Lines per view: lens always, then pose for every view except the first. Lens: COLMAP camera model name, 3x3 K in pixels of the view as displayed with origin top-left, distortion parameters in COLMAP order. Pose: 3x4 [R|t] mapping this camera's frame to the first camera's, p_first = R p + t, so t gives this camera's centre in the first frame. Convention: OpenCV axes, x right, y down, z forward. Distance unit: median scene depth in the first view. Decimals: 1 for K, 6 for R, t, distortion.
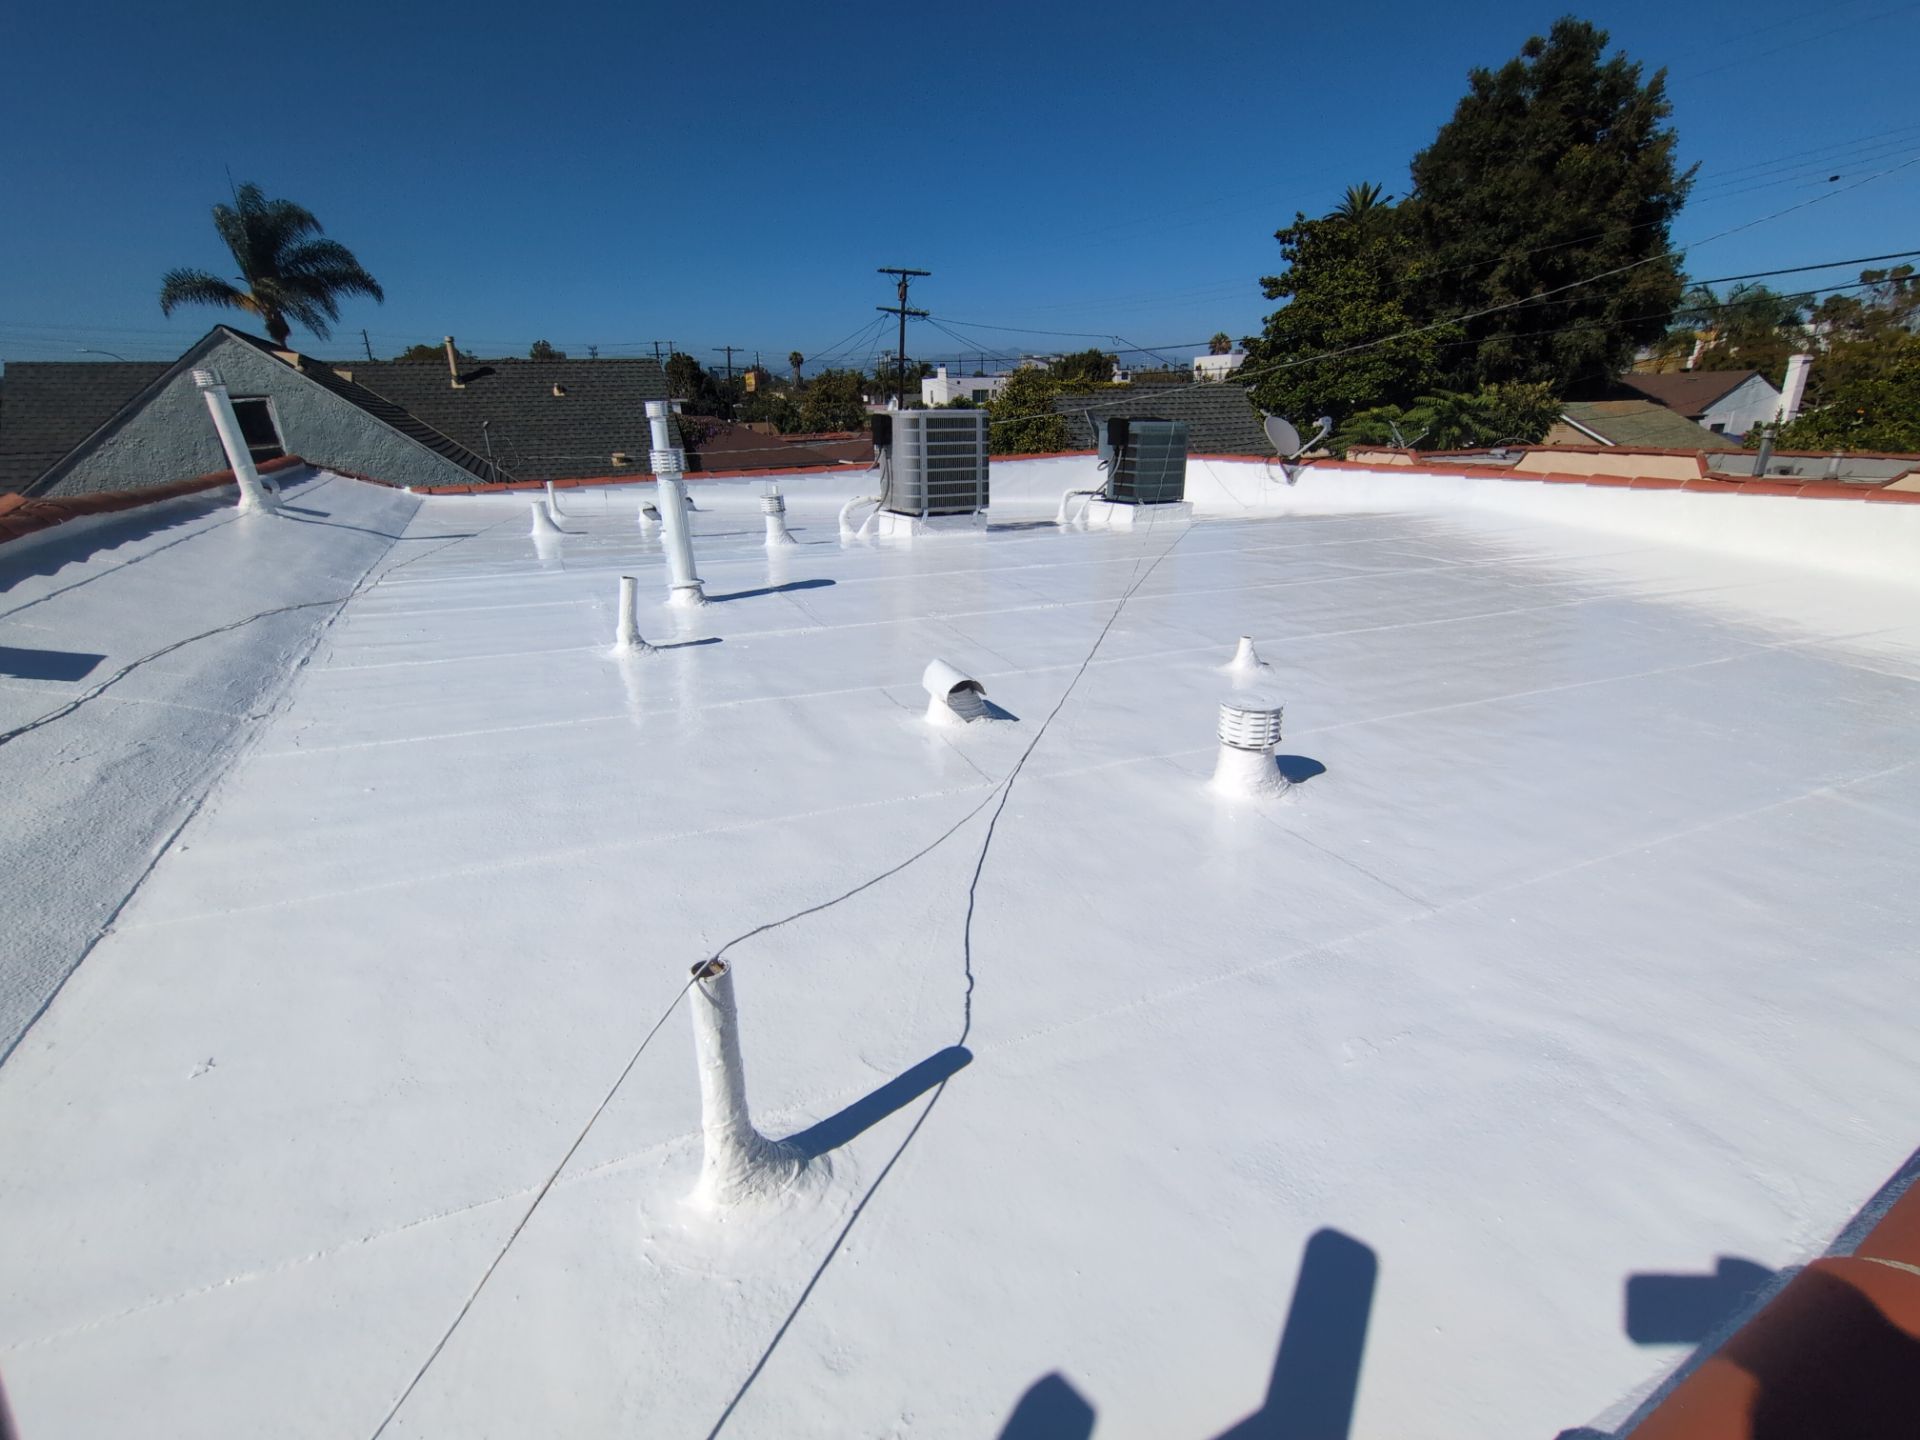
lens RADIAL K [[888.0, 0, 960.6], [0, 888.0, 724.1], [0, 0, 1]] dist [-0.002902, 0.002059]
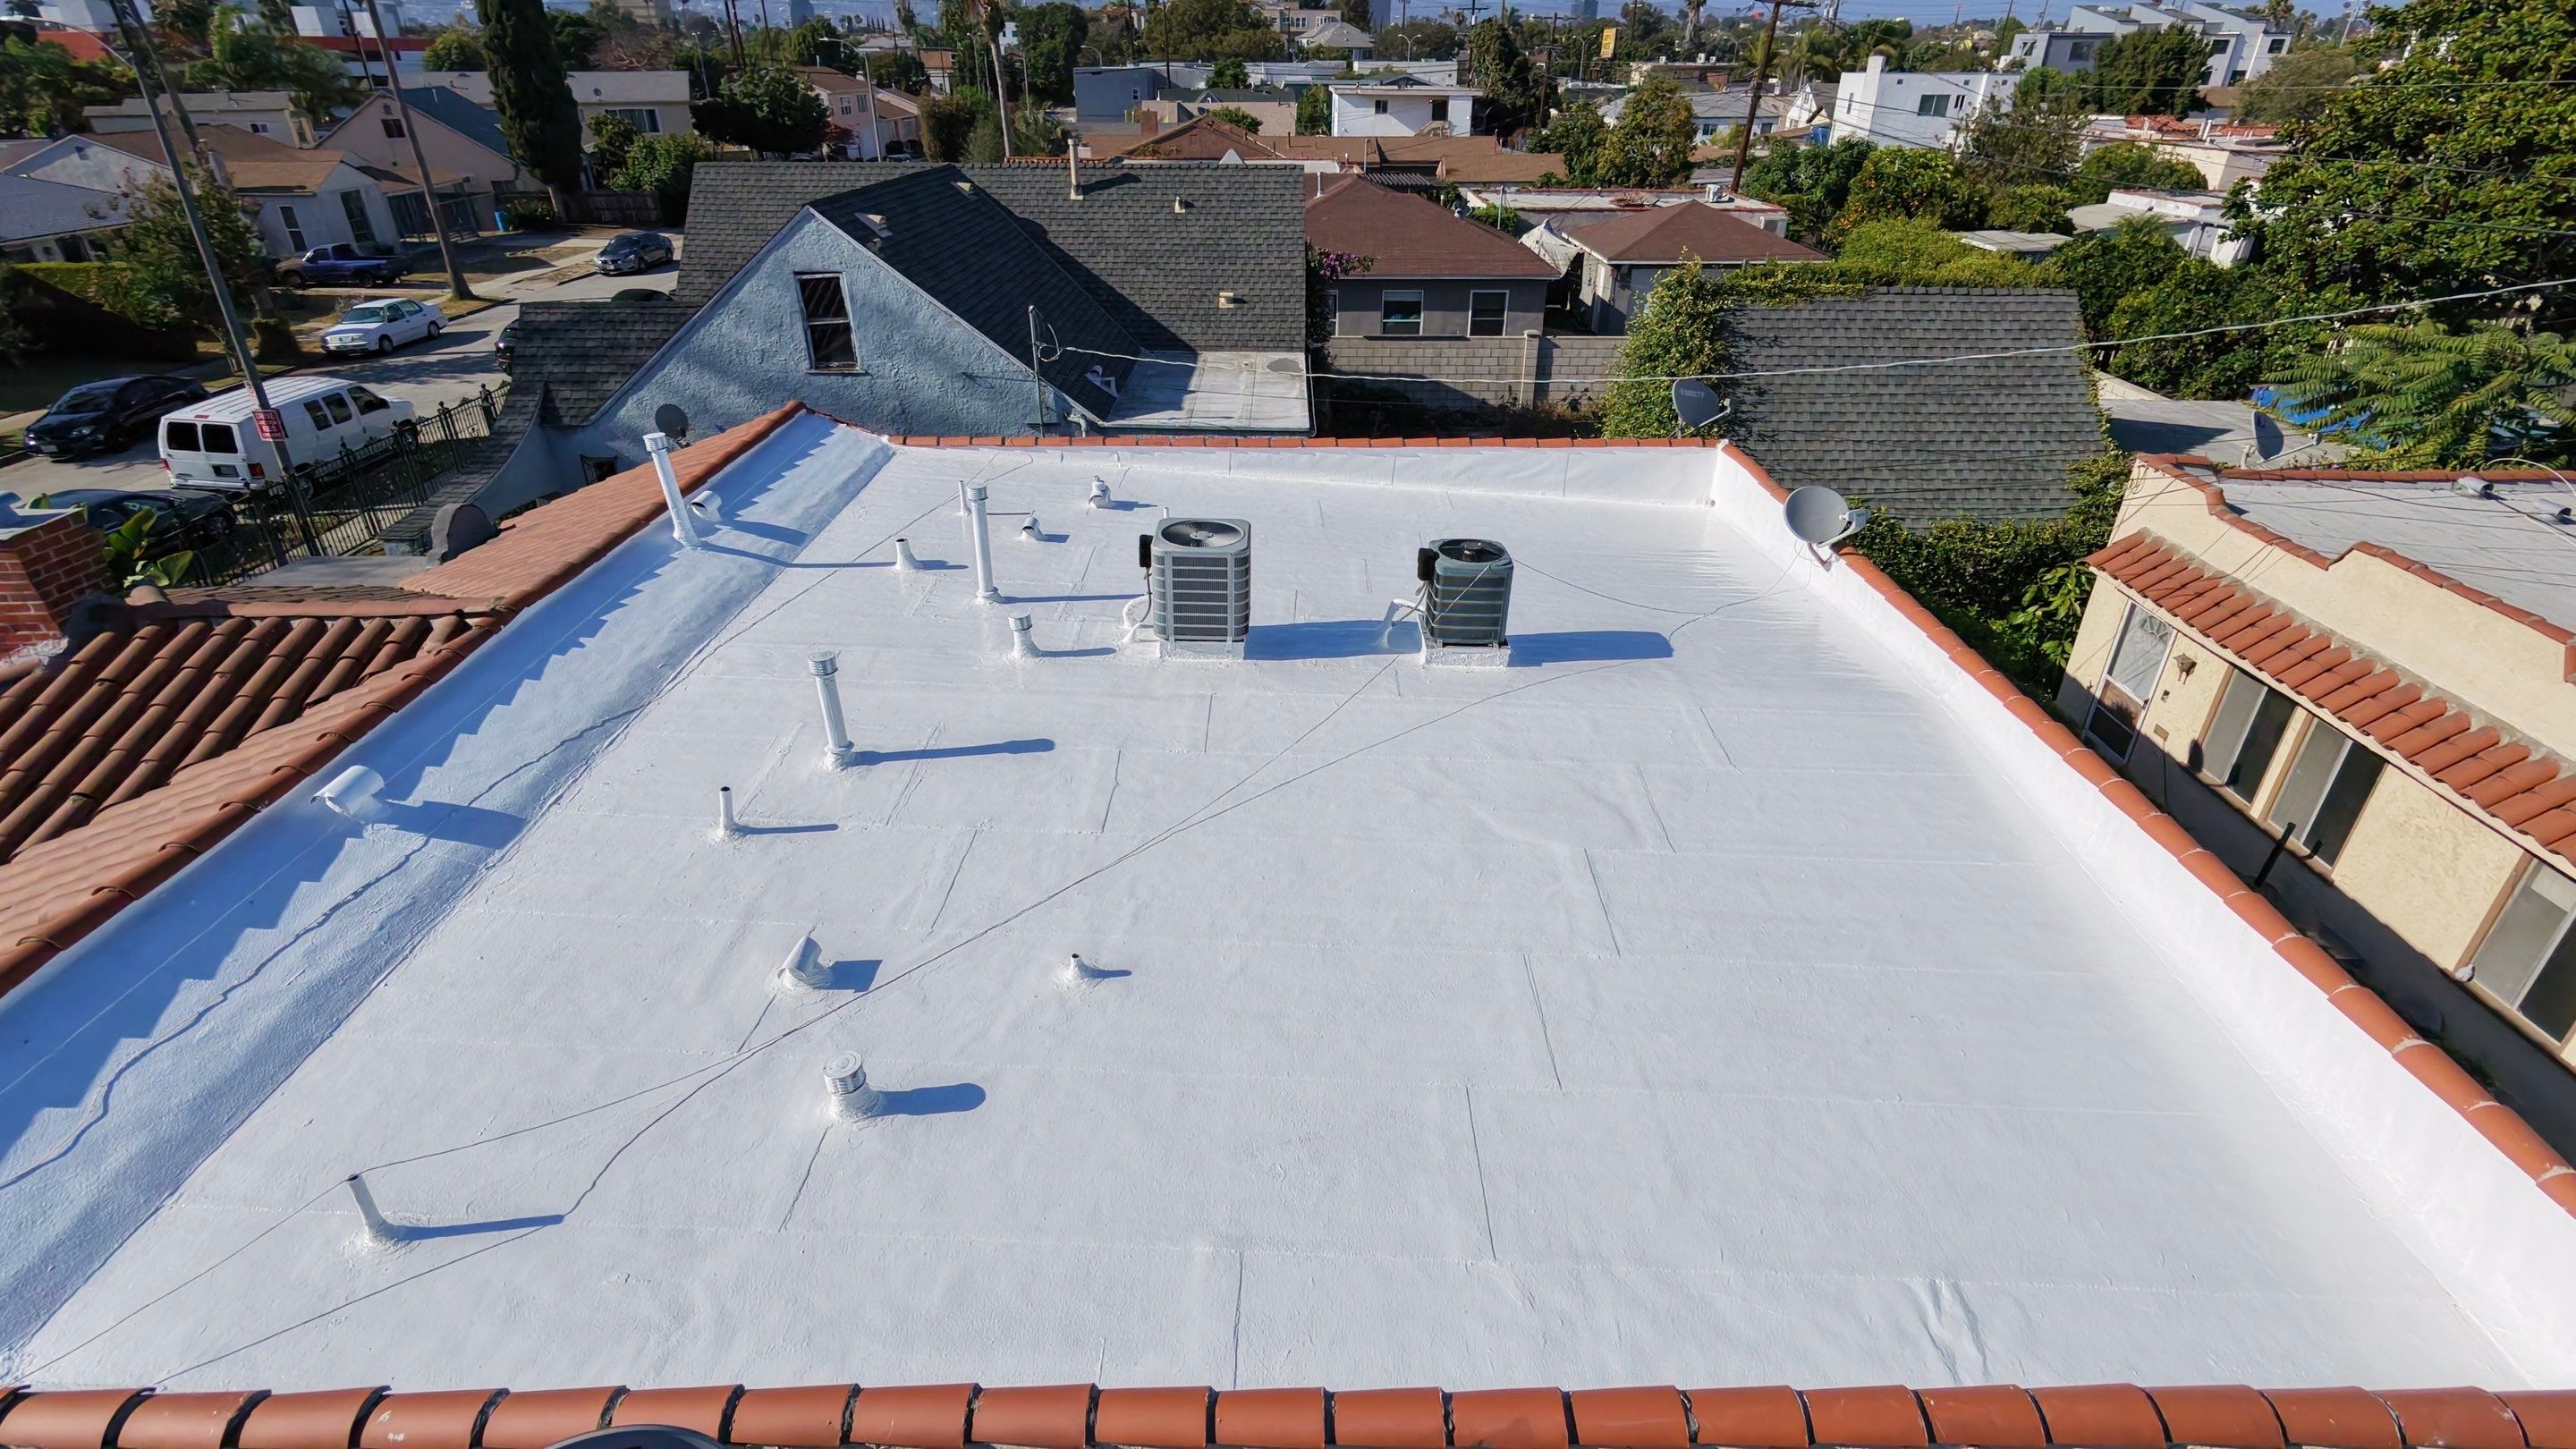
lens RADIAL K [[1225.8, 0, 1283.2], [0, 1225.8, 725.8], [0, 0, 1]] dist [-0.003026, 0.000237]
pose [[0.896990, 0.233985, -0.375048, 0.636637], [-0.175192, 0.967118, 0.184365, -0.431025], [0.405854, -0.099668, 0.908487, -0.239938]]
